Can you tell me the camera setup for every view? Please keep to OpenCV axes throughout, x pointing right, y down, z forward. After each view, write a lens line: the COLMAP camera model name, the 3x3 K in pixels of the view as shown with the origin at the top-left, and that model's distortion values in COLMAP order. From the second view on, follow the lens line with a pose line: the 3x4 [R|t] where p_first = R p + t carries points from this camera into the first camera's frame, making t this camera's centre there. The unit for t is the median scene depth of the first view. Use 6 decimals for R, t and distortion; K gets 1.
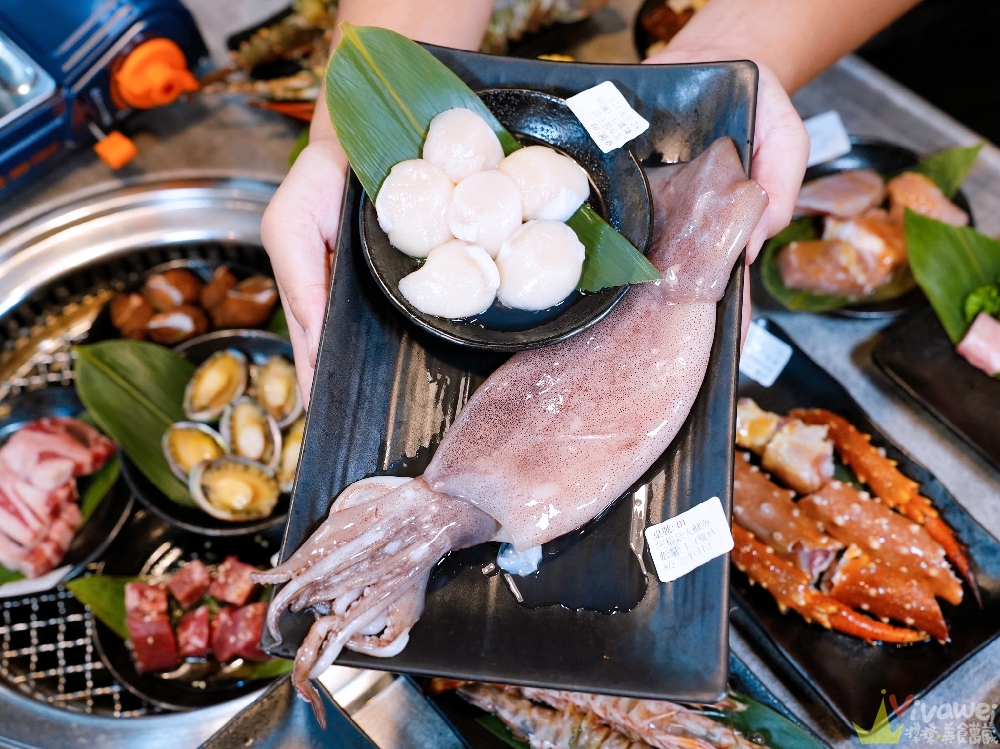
lens RADIAL K [[1421.7, 0, 500.0], [0, 1421.7, 374.5], [0, 0, 1]] dist [0.143947, 0.006784]
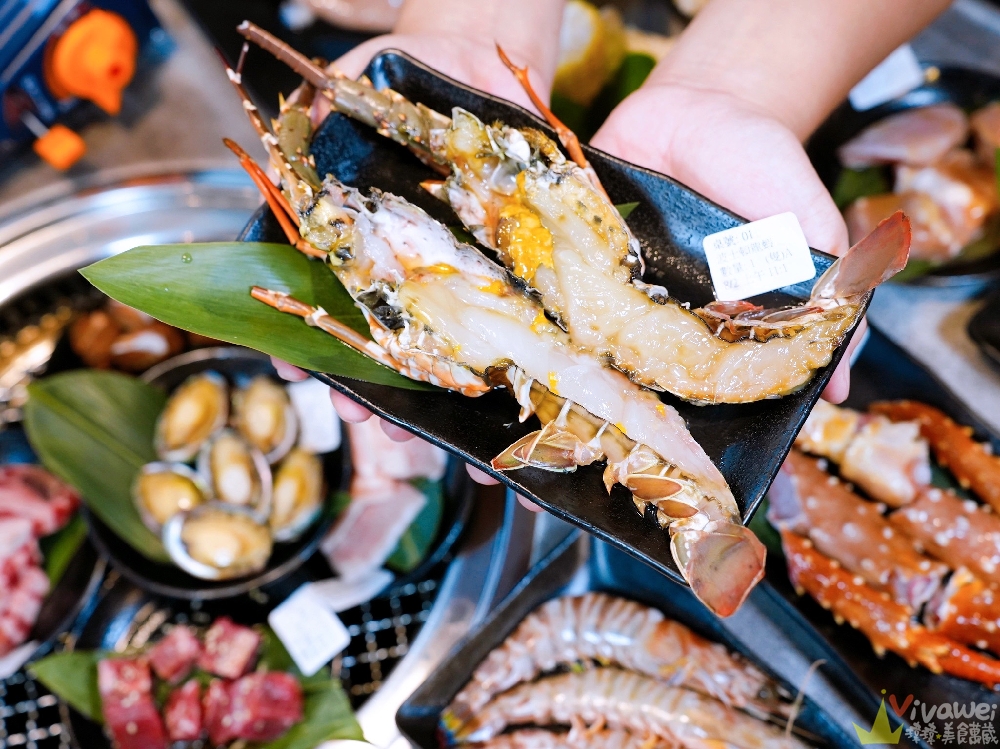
lens RADIAL K [[1416.0, 0, 500.0], [0, 1416.0, 374.5], [0, 0, 1]] dist [0.167939, 0.035580]
pose [[0.996883, -0.069857, -0.036656, 0.019363], [0.071291, 0.996678, 0.039370, -0.040341], [0.033784, -0.041861, 0.998552, 0.158988]]
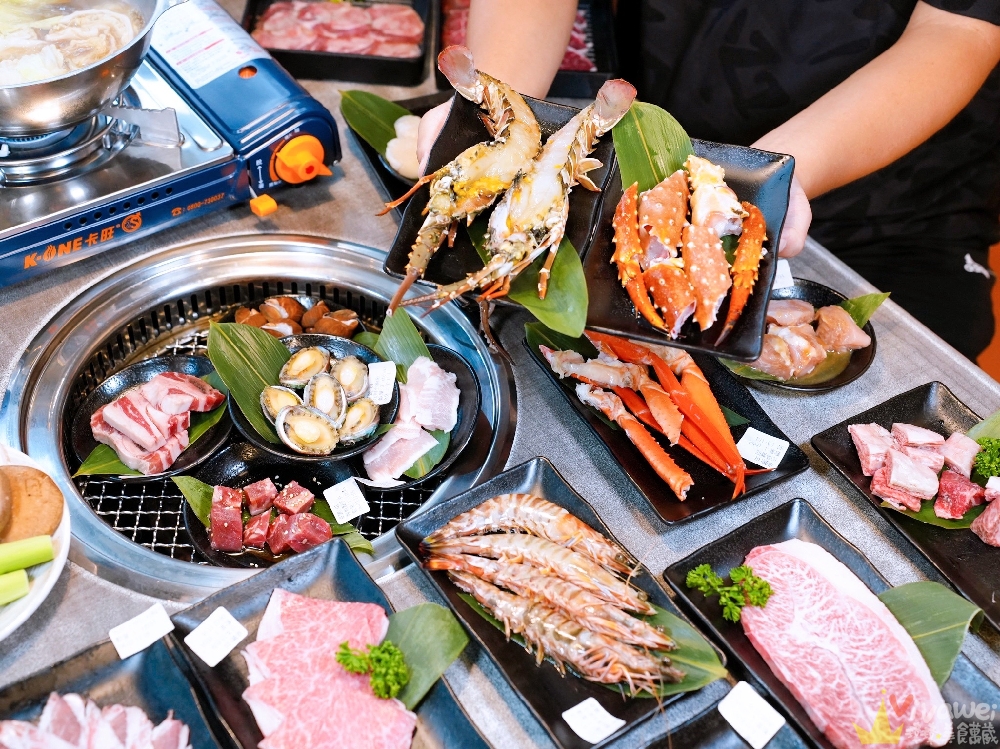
lens RADIAL K [[1416.0, 0, 500.0], [0, 1416.0, 374.5], [0, 0, 1]] dist [0.167939, 0.035580]
pose [[0.986546, 0.159240, -0.037004, 0.035473], [-0.163483, 0.960458, -0.225375, 0.299736], [-0.000348, 0.228393, 0.973569, -0.318401]]
